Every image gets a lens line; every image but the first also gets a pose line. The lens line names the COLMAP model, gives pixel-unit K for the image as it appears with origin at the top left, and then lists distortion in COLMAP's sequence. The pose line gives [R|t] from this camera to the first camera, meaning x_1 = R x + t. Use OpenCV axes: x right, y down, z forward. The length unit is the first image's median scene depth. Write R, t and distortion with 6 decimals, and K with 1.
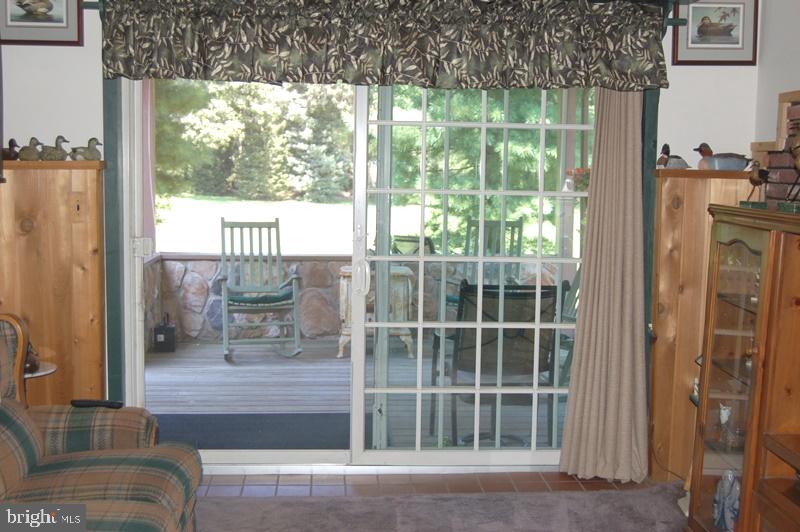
lens RADIAL K [[1012.8, 0, 401.2], [0, 1012.8, 264.4], [0, 0, 1]] dist [-0.049401, 0.000000]
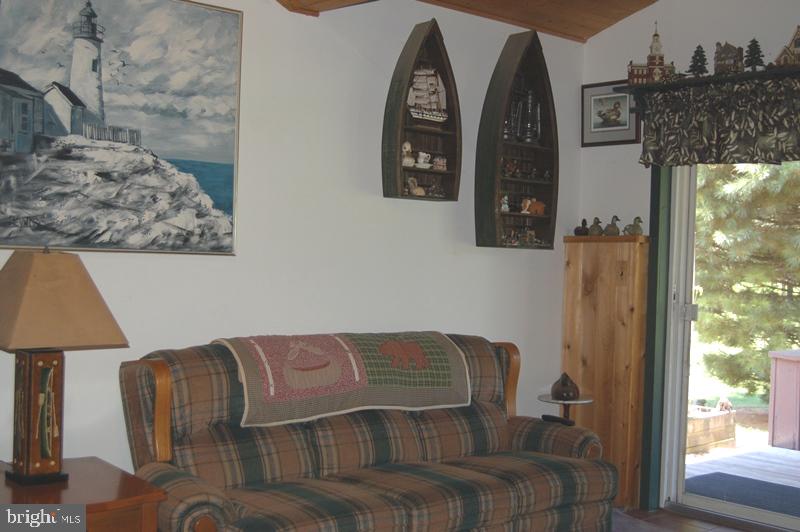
lens RADIAL K [[1012.8, 0, 400.1], [0, 1012.8, 263.2], [0, 0, 1]] dist [-0.049401, 0.000000]
pose [[0.613587, 0.006199, -0.789603, 0.483992], [-0.100120, 0.992509, -0.070010, 0.043732], [0.783254, 0.122012, 0.609611, 0.041801]]
